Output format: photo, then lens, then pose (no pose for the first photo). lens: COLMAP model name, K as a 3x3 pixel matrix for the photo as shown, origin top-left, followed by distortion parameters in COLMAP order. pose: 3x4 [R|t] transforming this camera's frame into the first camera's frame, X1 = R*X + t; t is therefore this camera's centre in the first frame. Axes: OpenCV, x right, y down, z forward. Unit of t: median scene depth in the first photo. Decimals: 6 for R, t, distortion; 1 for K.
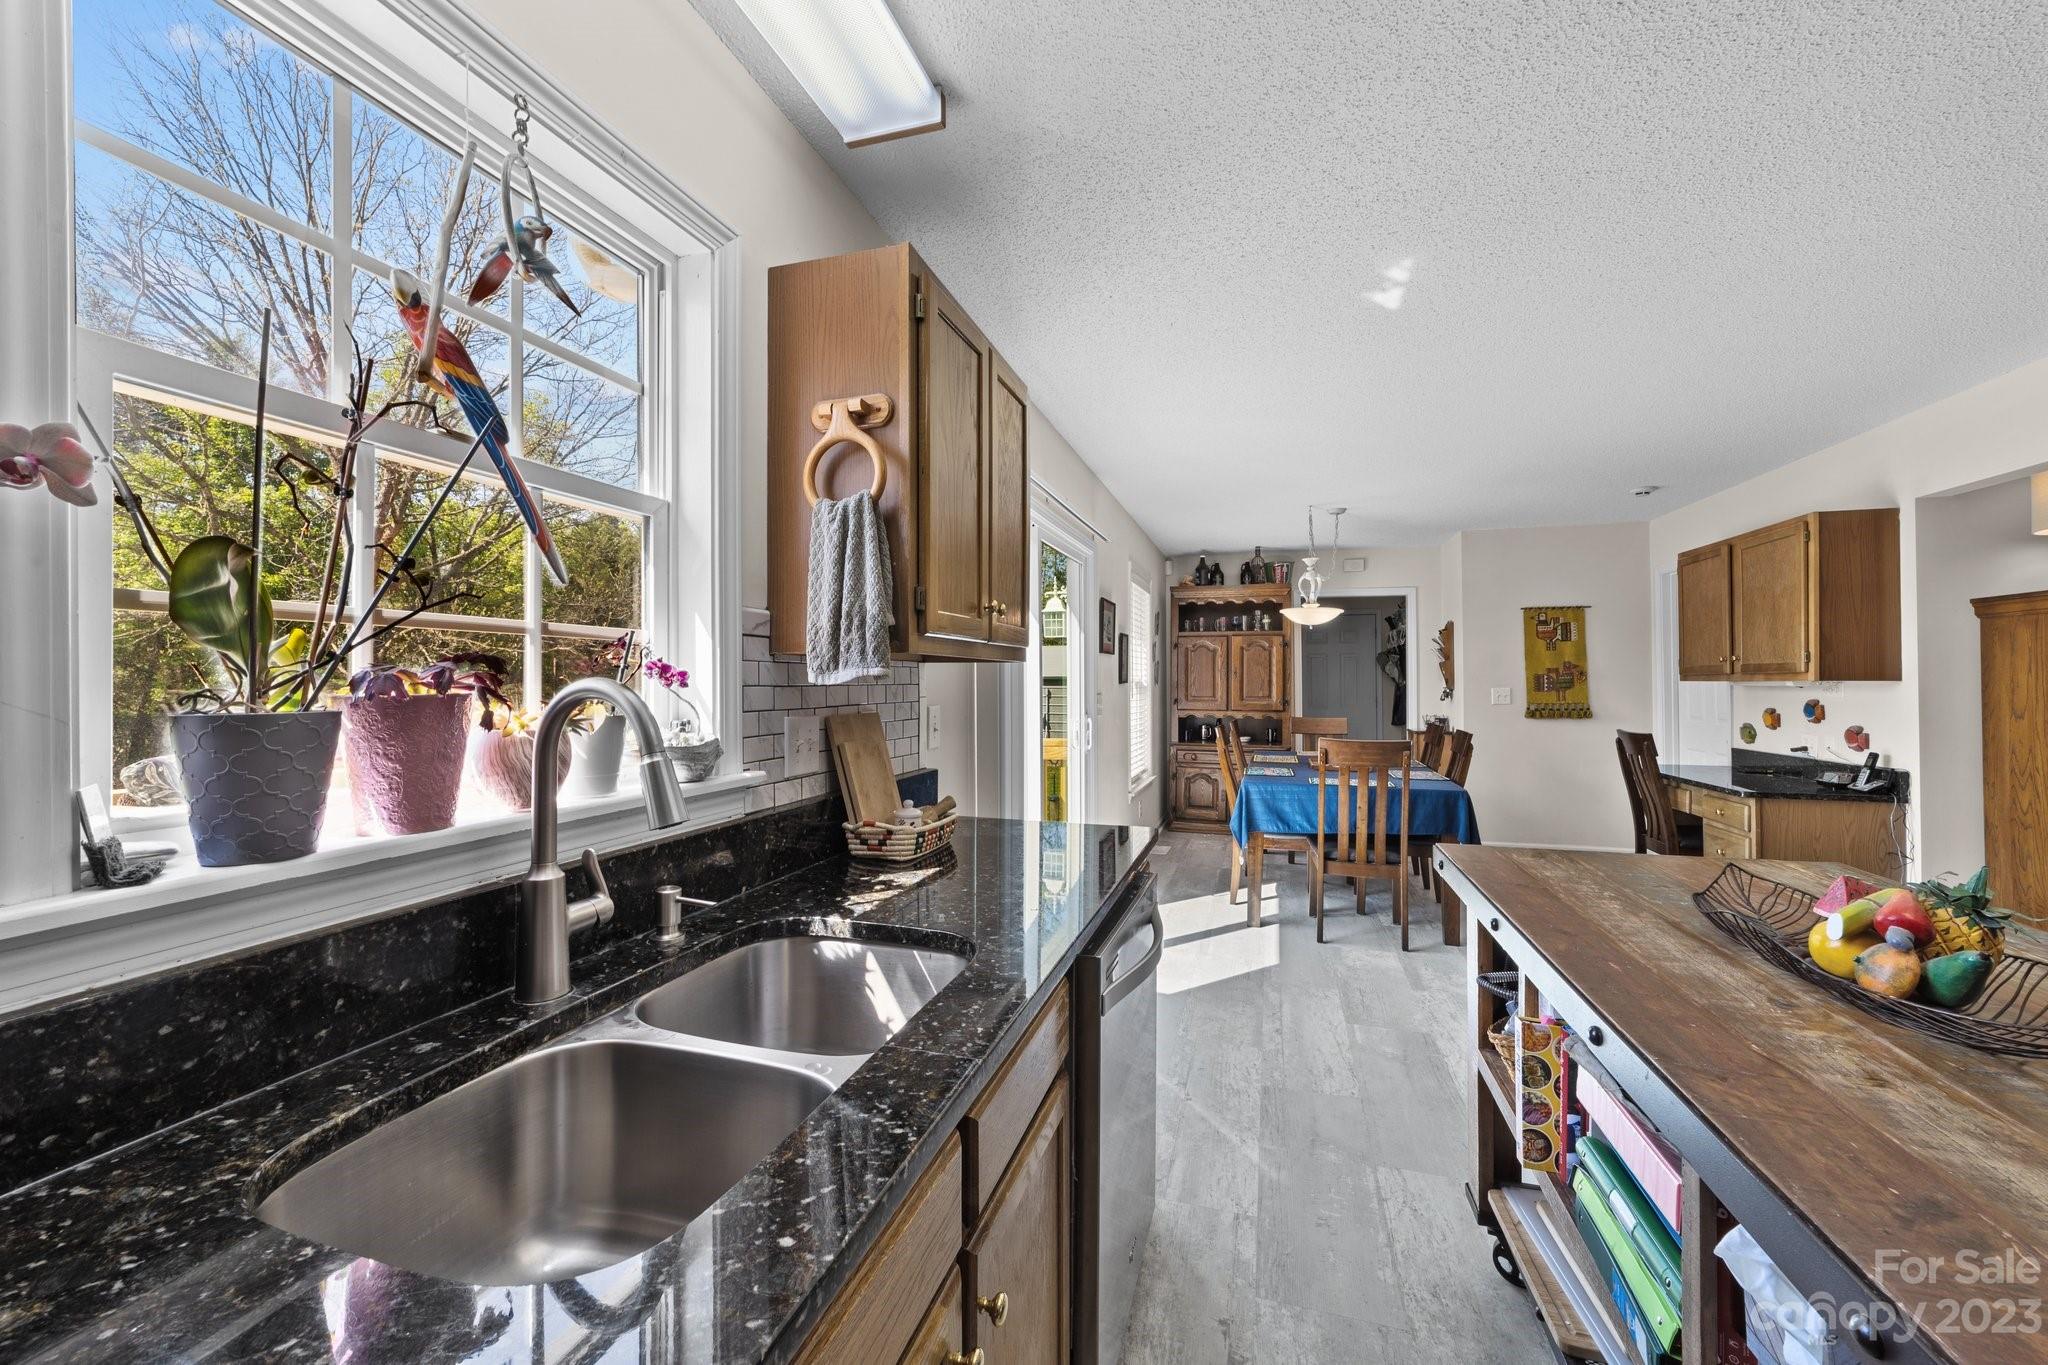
lens RADIAL K [[794.8, 0, 1031.7], [0, 794.8, 677.4], [0, 0, 1]] dist [-0.016079, 0.007644]
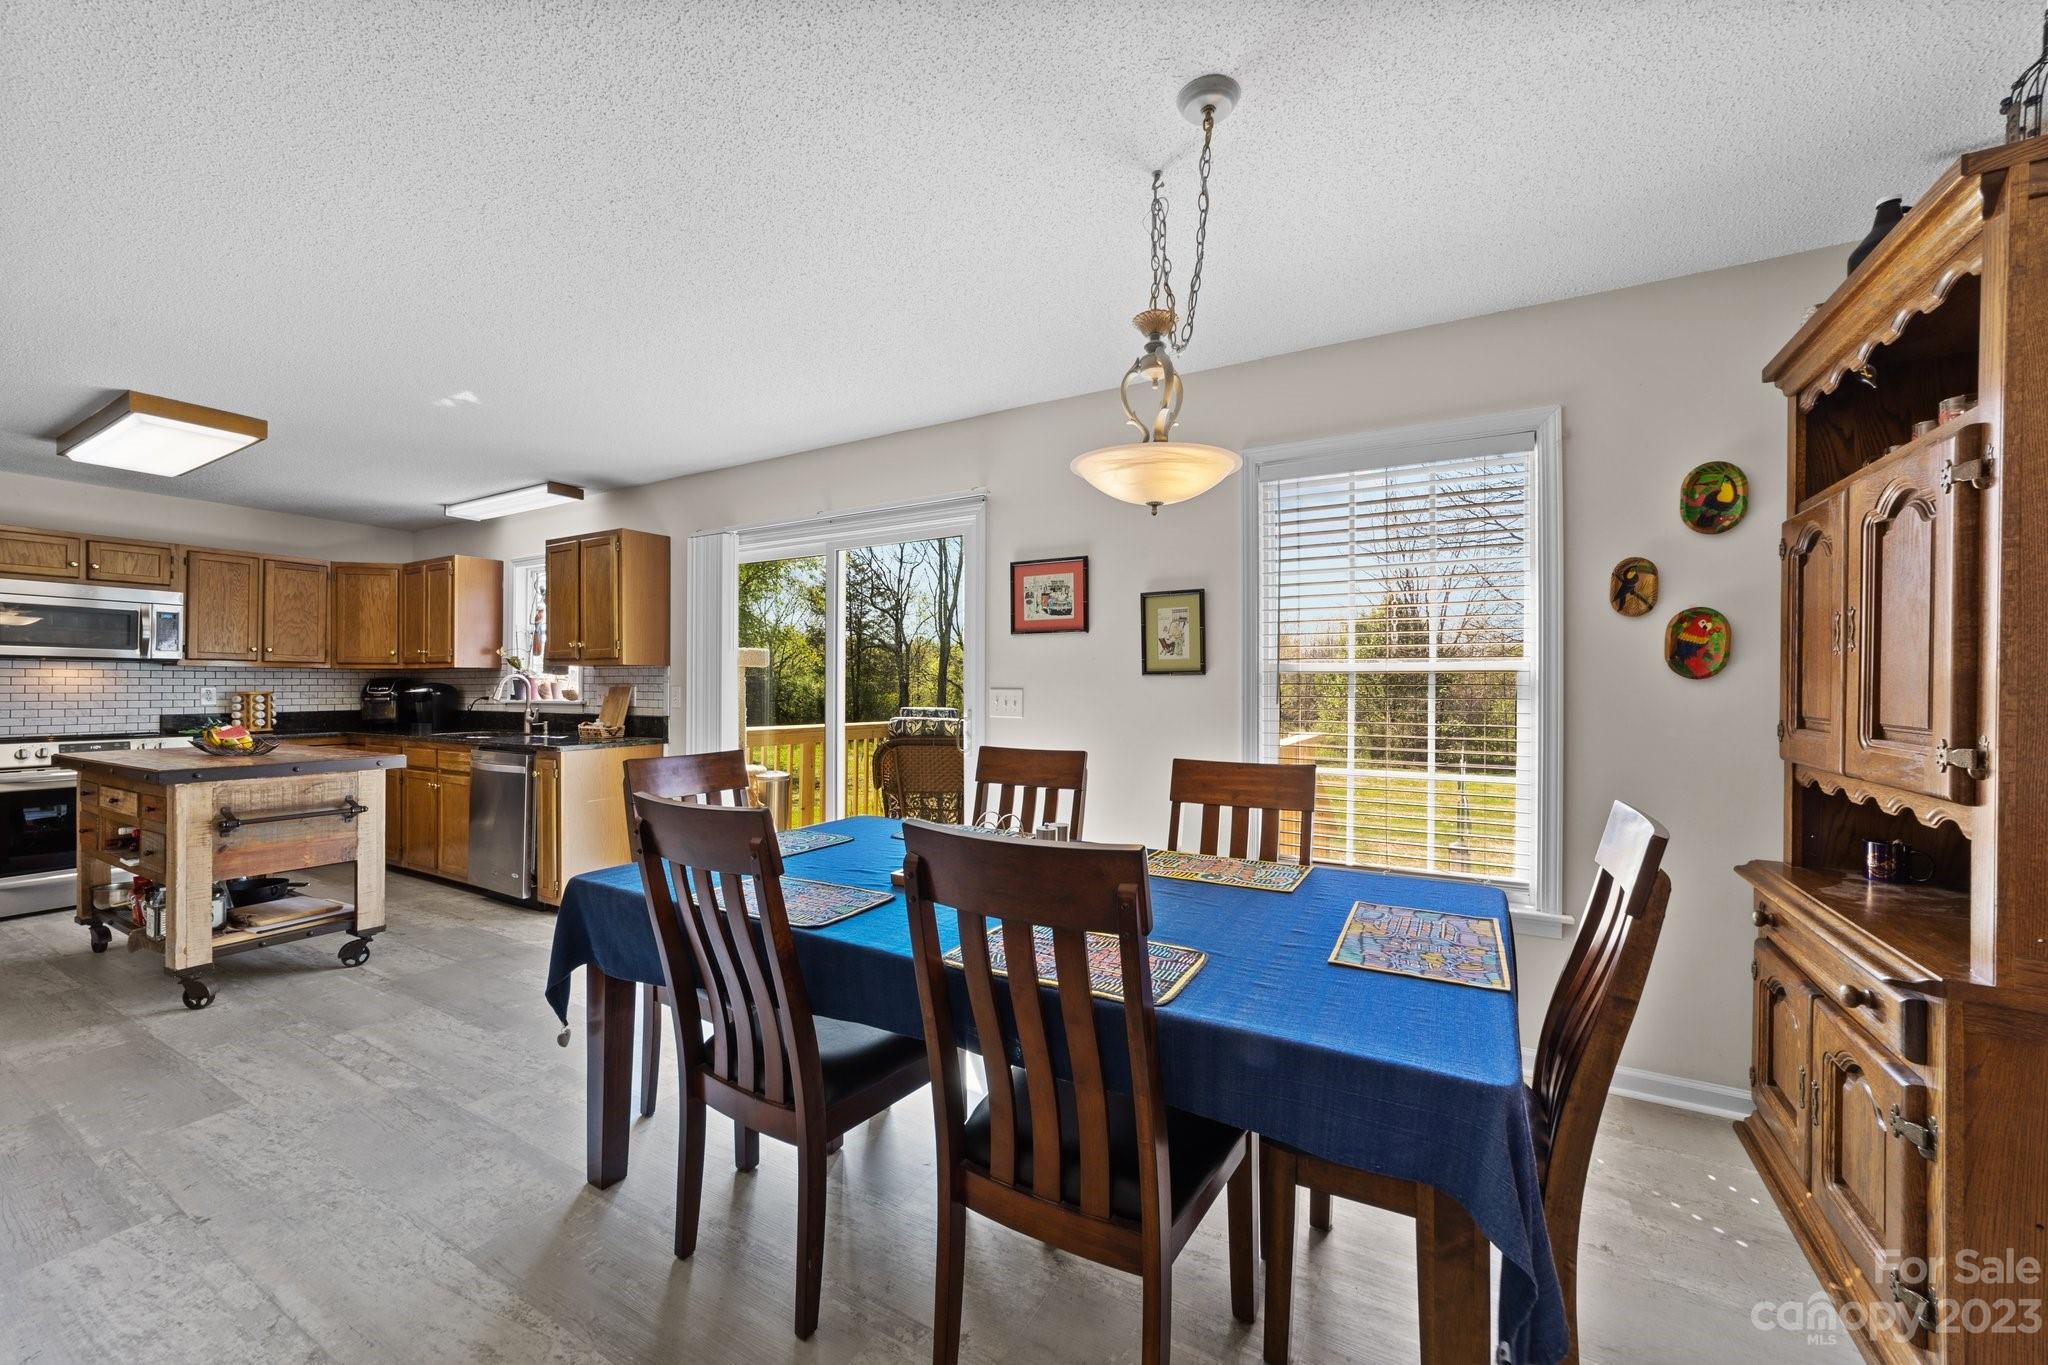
lens RADIAL K [[794.8, 0, 1030.7], [0, 794.8, 682.2], [0, 0, 1]] dist [-0.016079, 0.007644]
pose [[-0.226612, -0.003011, -0.973980, 0.922822], [0.001088, 0.999994, -0.003345, 0.018601], [0.973985, -0.001817, -0.226607, 1.321969]]
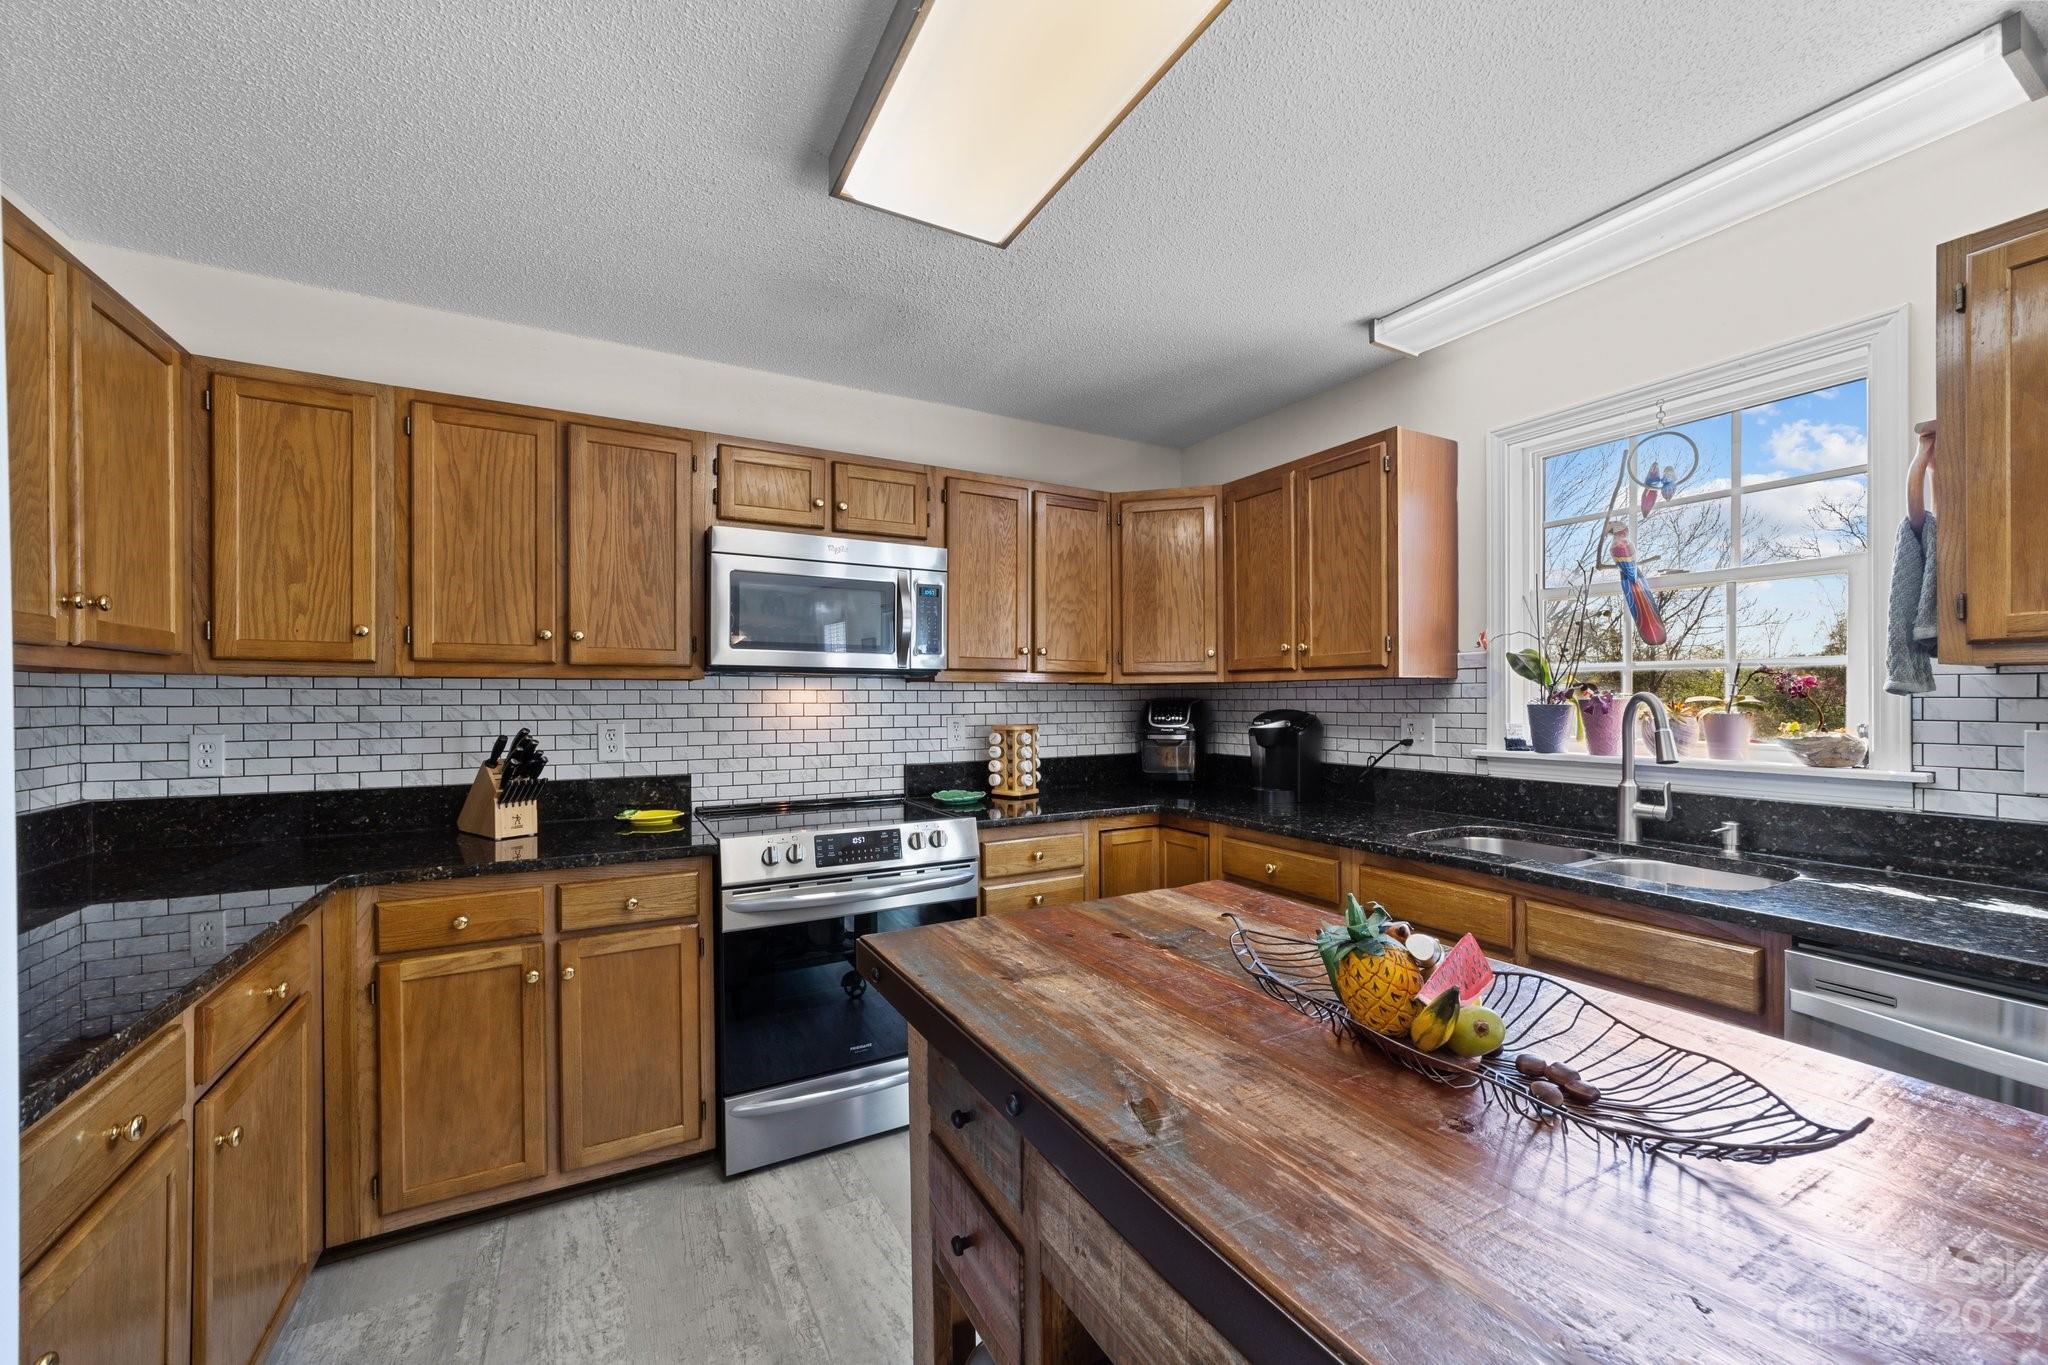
lens RADIAL K [[794.8, 0, 1021.1], [0, 794.8, 703.0], [0, 0, 1]] dist [-0.016079, 0.007644]
pose [[-0.702229, 0.010506, -0.711874, 0.481998], [0.006209, 0.999943, 0.008633, 0.000587], [0.711924, 0.001642, -0.702254, 0.312448]]
